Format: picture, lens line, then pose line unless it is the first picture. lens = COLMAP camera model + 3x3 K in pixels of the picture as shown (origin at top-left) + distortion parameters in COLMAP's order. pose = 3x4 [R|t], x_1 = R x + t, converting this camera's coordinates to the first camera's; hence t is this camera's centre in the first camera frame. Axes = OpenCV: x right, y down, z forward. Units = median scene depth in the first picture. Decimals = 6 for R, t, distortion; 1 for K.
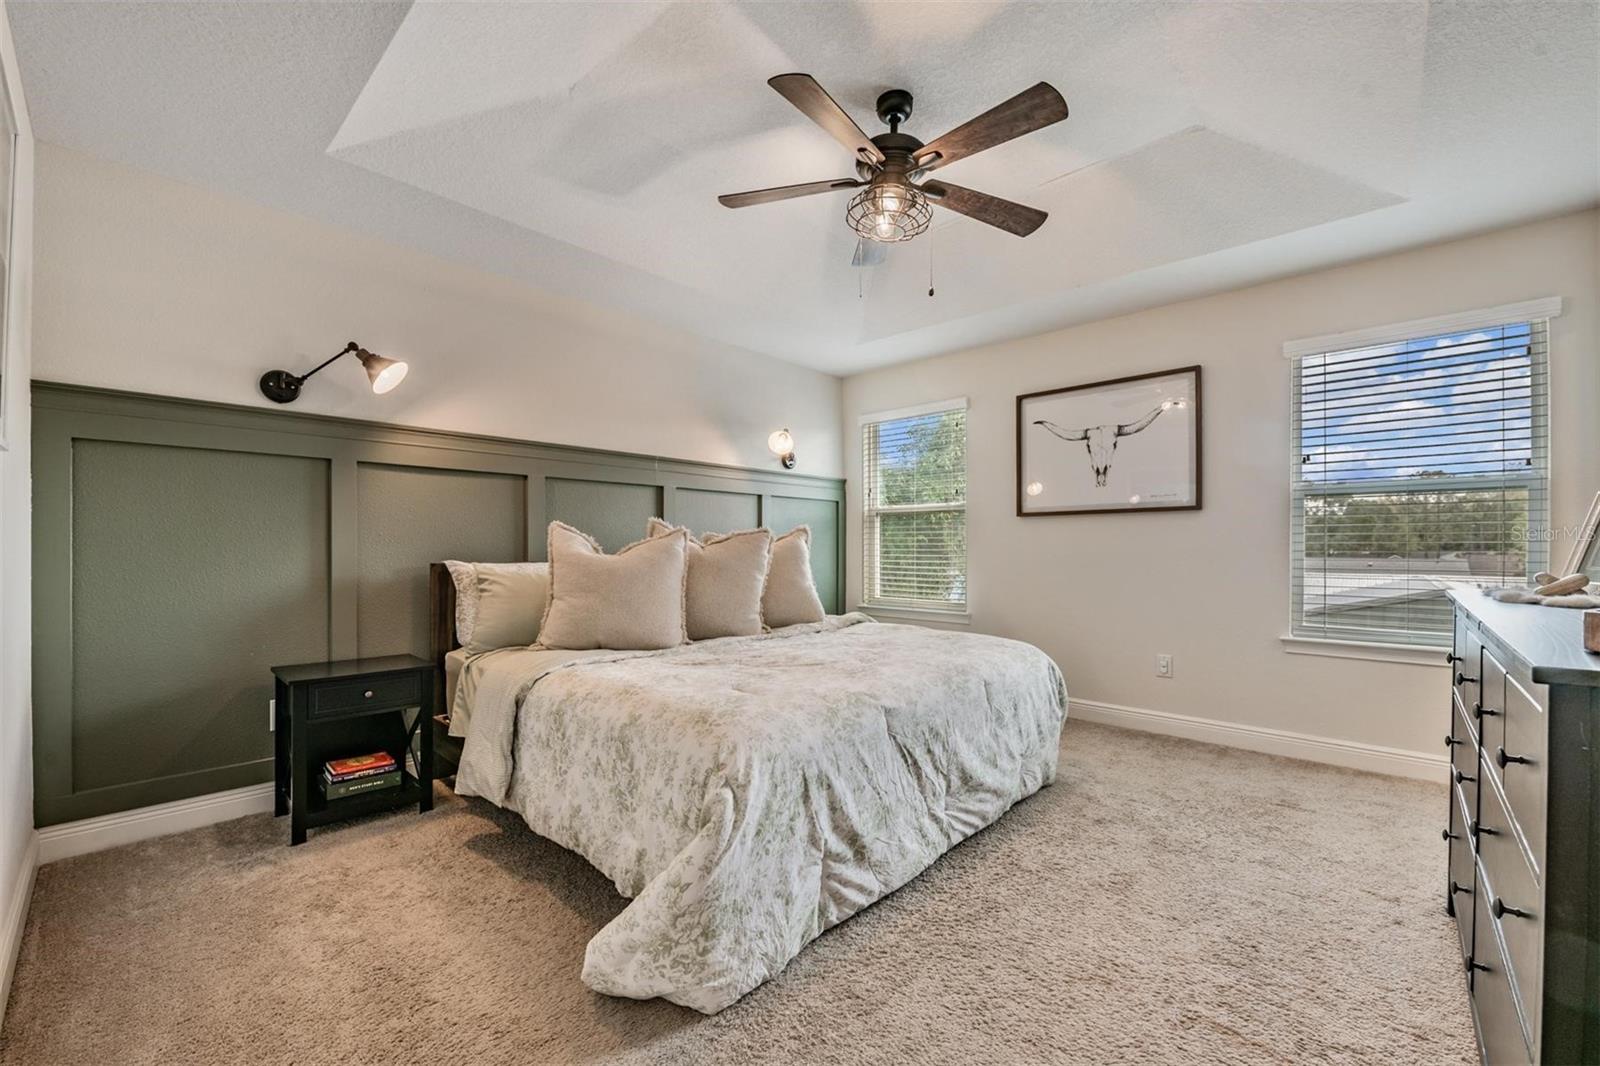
lens RADIAL K [[631.9, 0, 804.0], [0, 631.9, 543.4], [0, 0, 1]] dist [-0.001802, -0.004755]
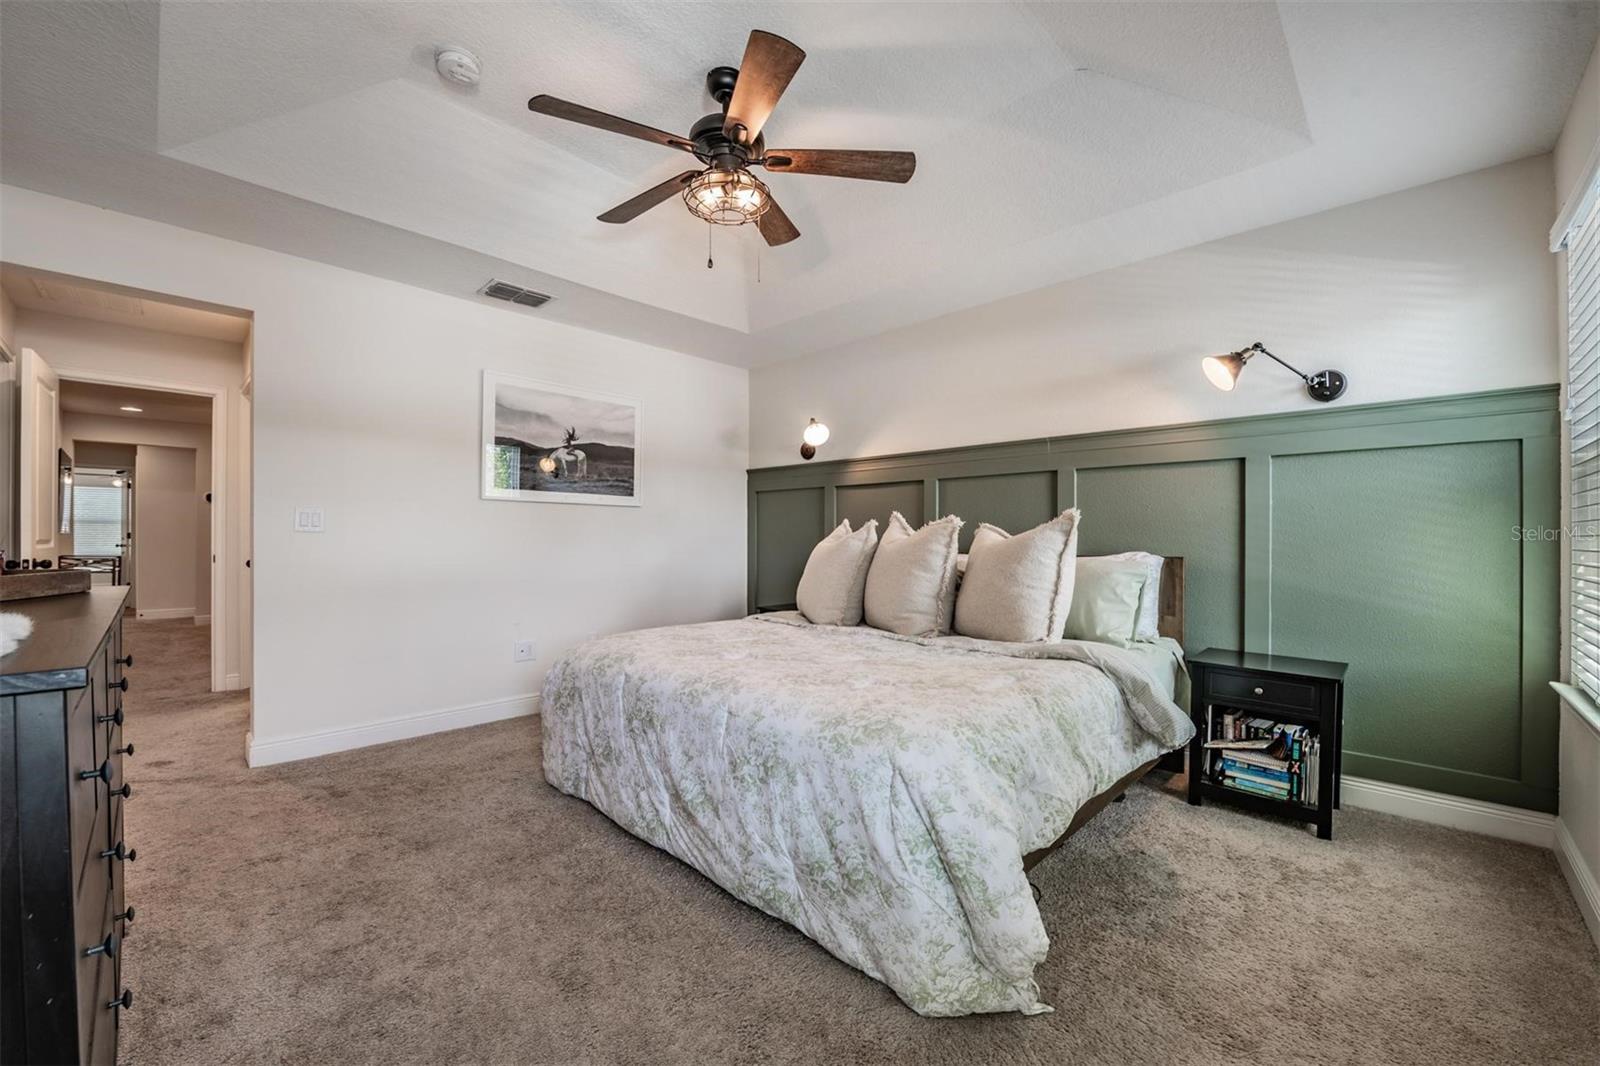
lens RADIAL K [[631.9, 0, 804.0], [0, 631.9, 543.4], [0, 0, 1]] dist [-0.001802, -0.004755]
pose [[-0.023636, 0.008227, -0.999687, 0.565980], [-0.000169, 0.999966, 0.008234, 0.002601], [0.999721, 0.000363, -0.023633, 0.582391]]
